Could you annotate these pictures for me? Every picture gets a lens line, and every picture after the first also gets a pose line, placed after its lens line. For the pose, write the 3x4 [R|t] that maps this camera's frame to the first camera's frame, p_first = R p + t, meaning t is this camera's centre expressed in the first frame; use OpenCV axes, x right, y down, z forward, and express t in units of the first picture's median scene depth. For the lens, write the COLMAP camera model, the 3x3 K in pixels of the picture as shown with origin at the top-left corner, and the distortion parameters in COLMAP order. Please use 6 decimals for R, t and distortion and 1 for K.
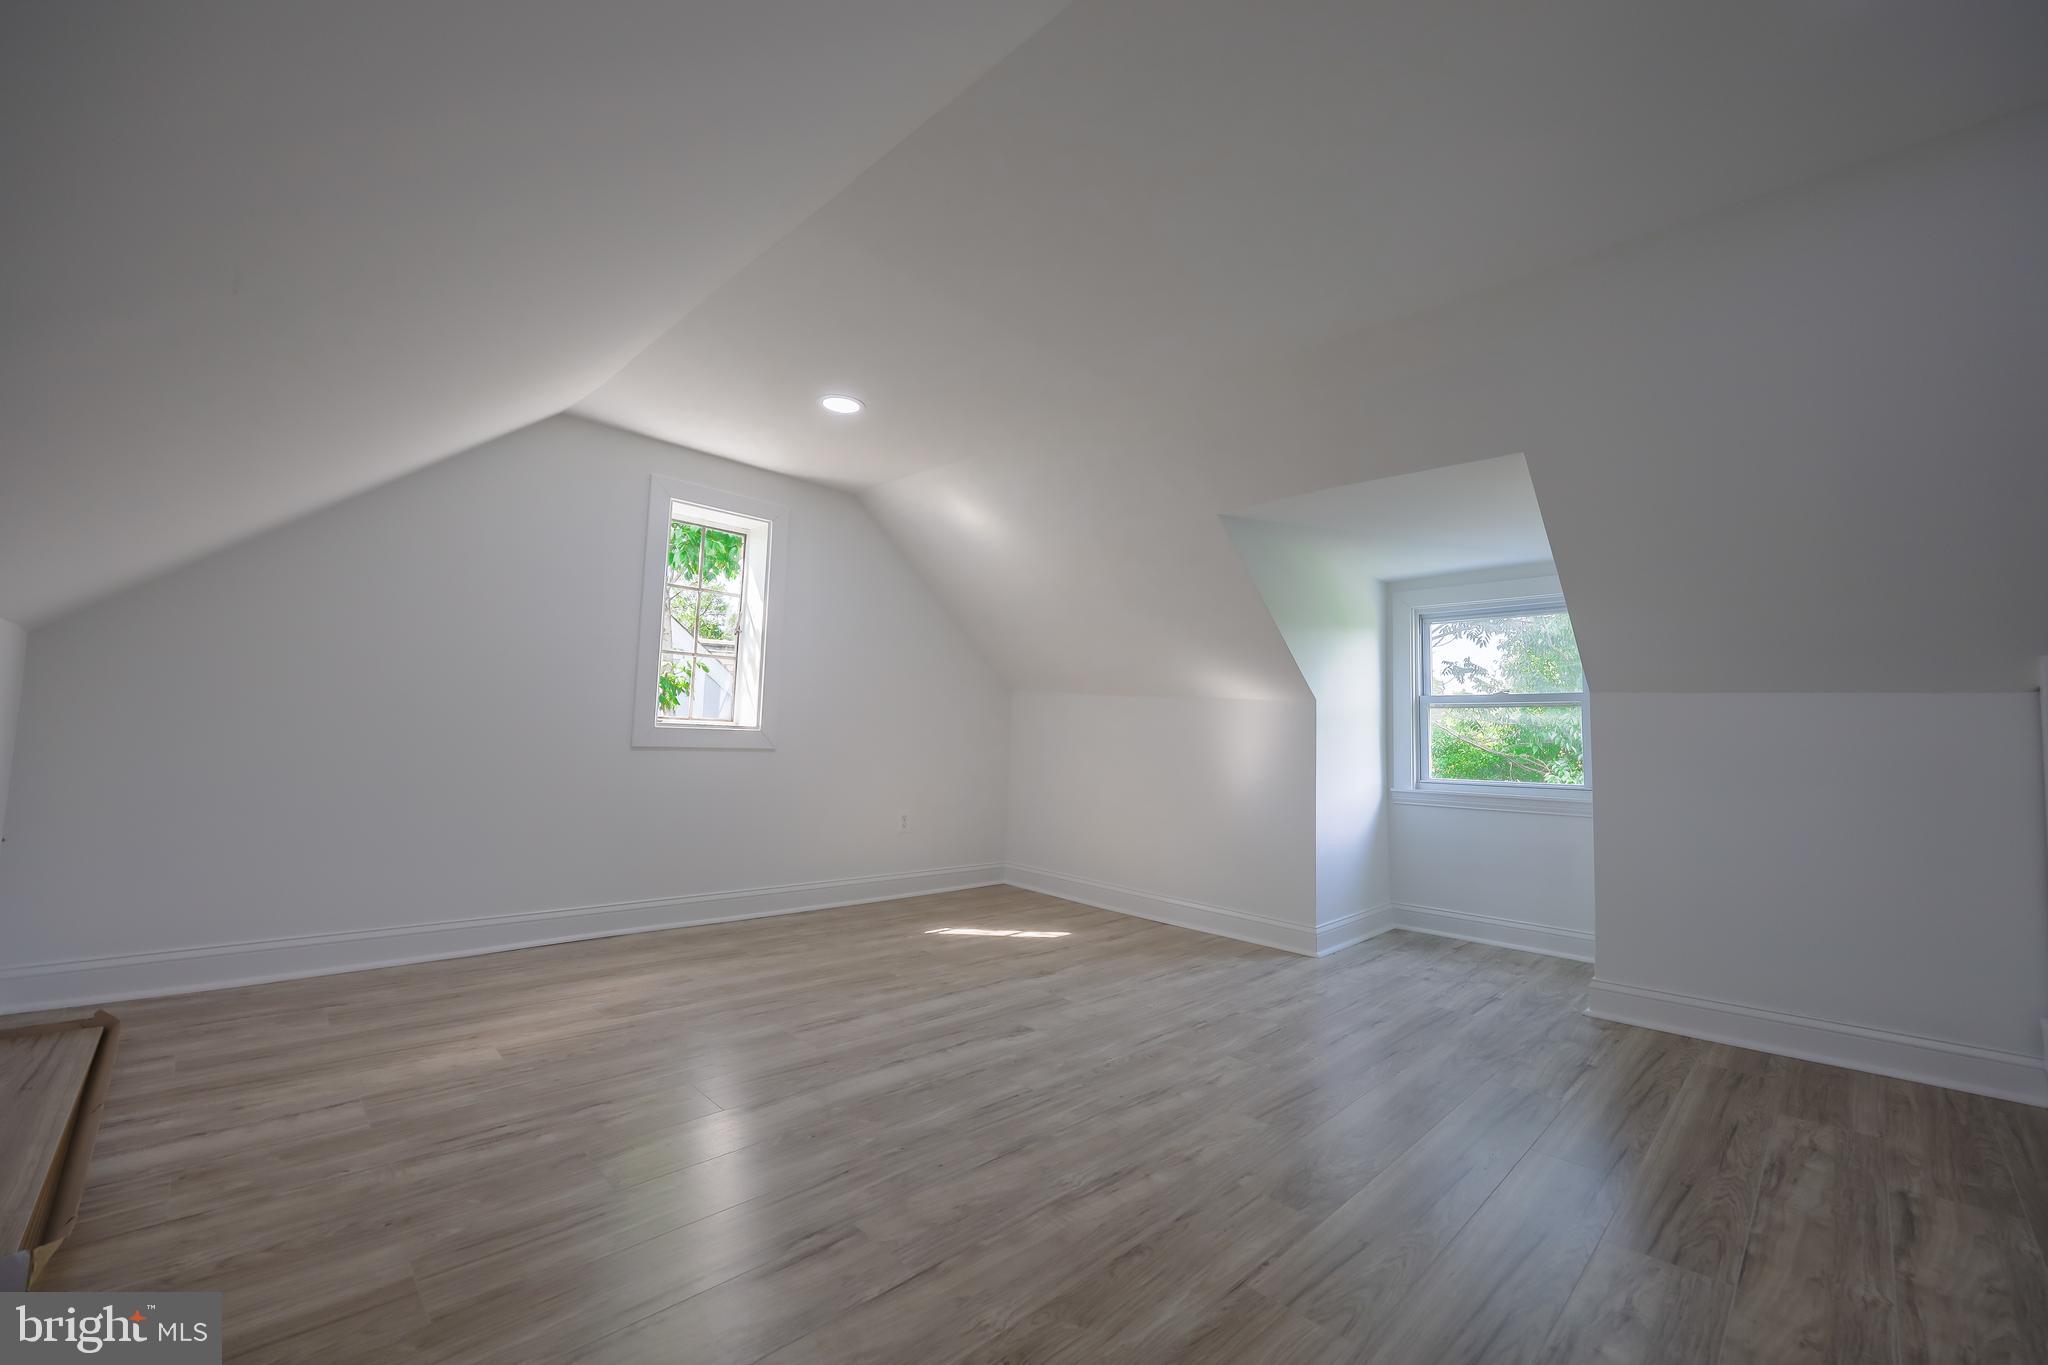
lens RADIAL K [[814.4, 0, 1027.8], [0, 814.4, 655.5], [0, 0, 1]] dist [0.000157, -0.000049]
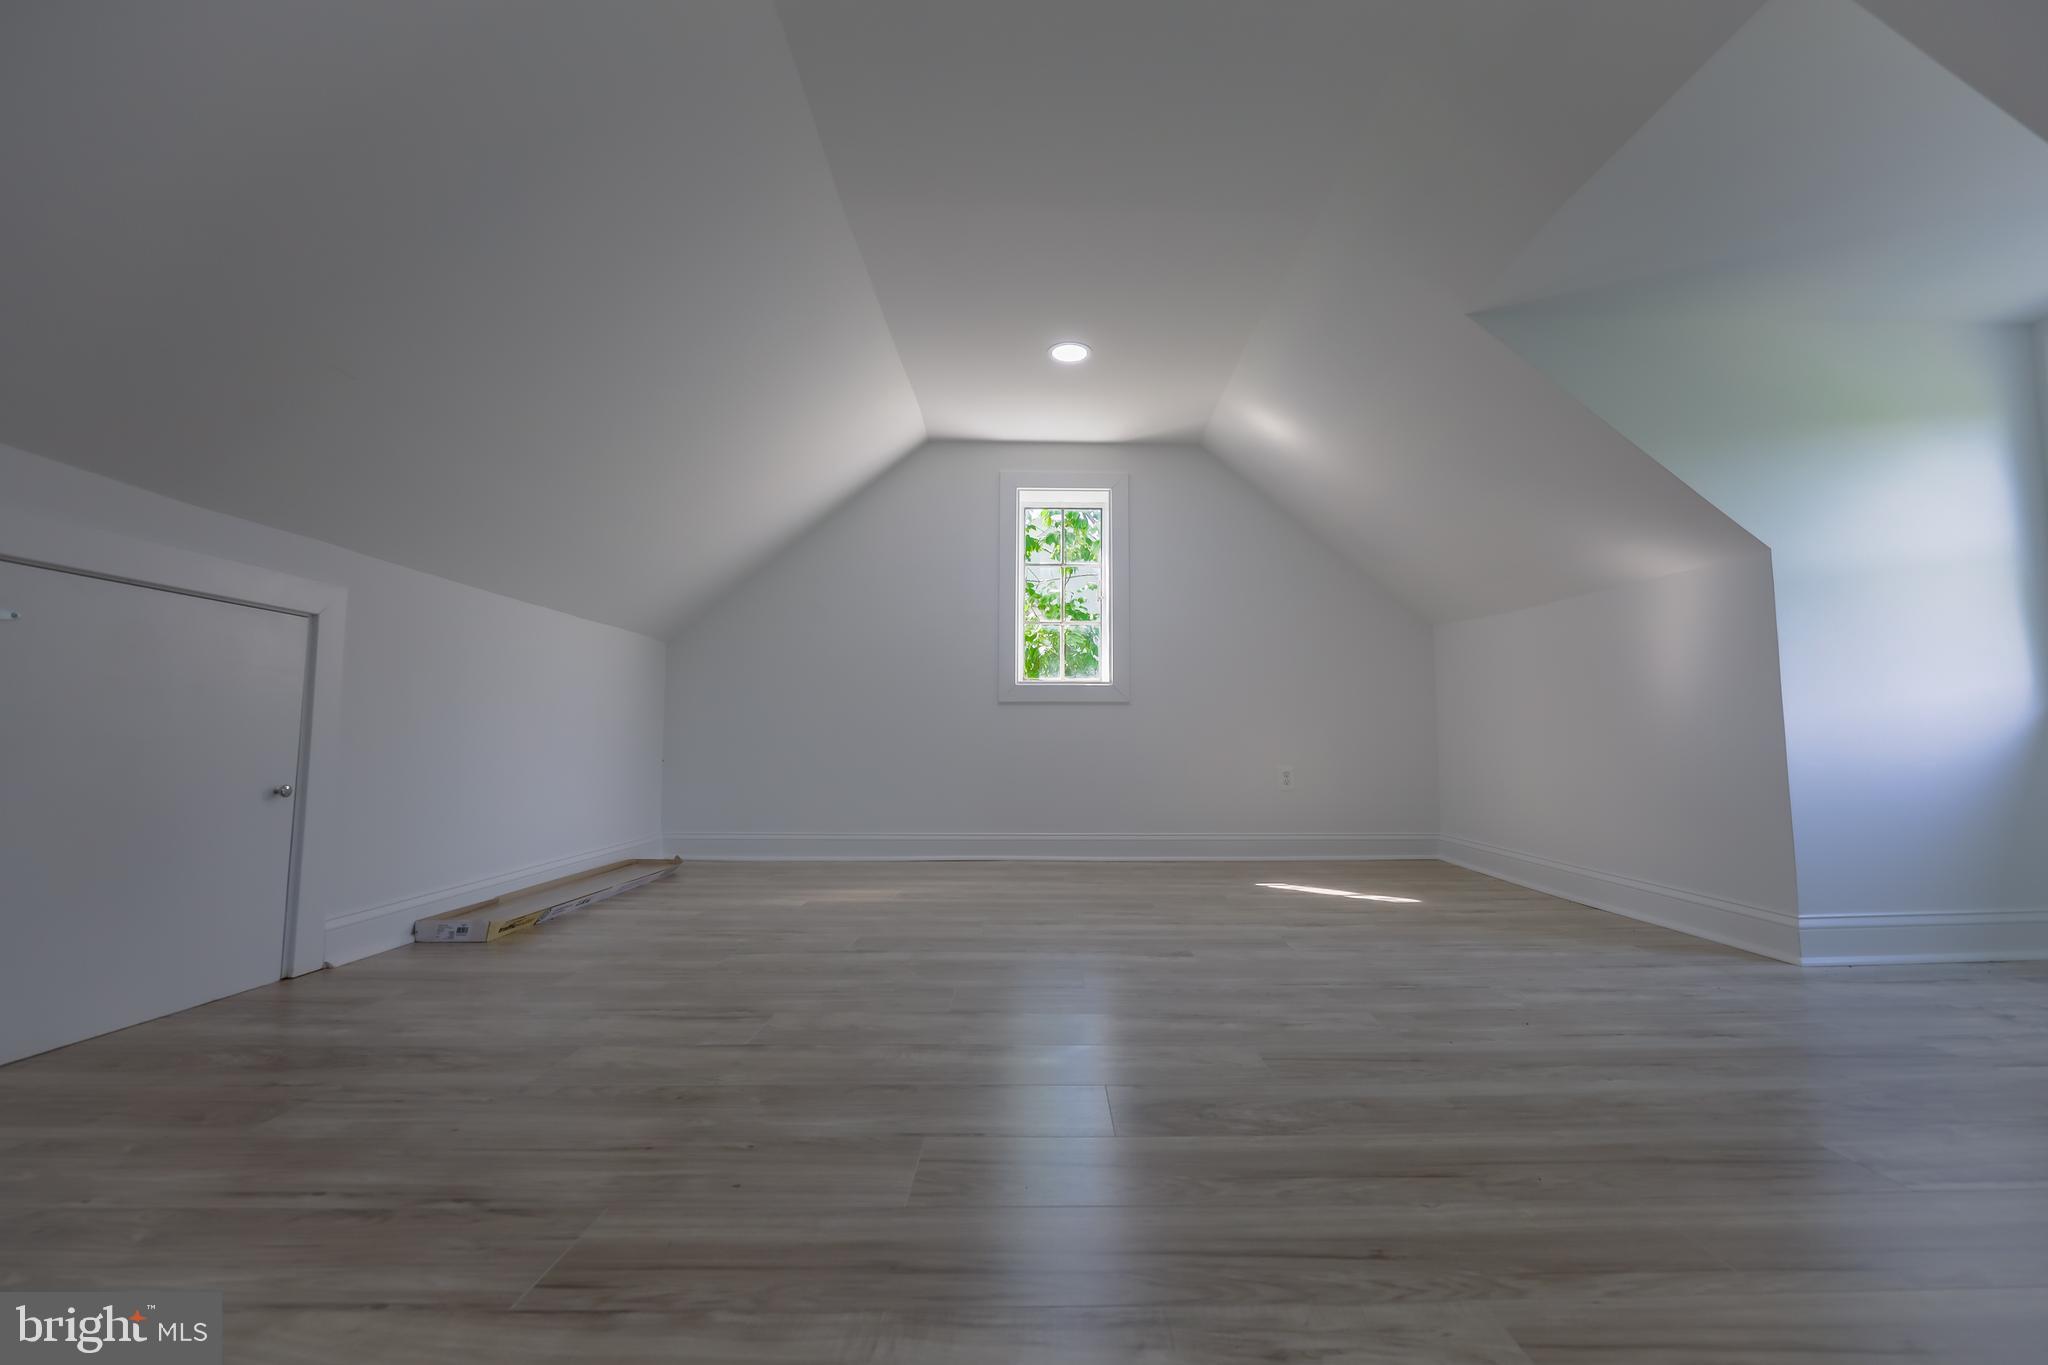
lens RADIAL K [[831.8, 0, 1055.1], [0, 831.8, 679.8], [0, 0, 1]] dist [-0.000228, -0.000171]
pose [[0.723722, -0.092895, -0.683811, 0.394691], [0.095998, 0.994816, -0.033543, 0.125973], [0.683382, -0.041369, 0.728888, 0.178119]]
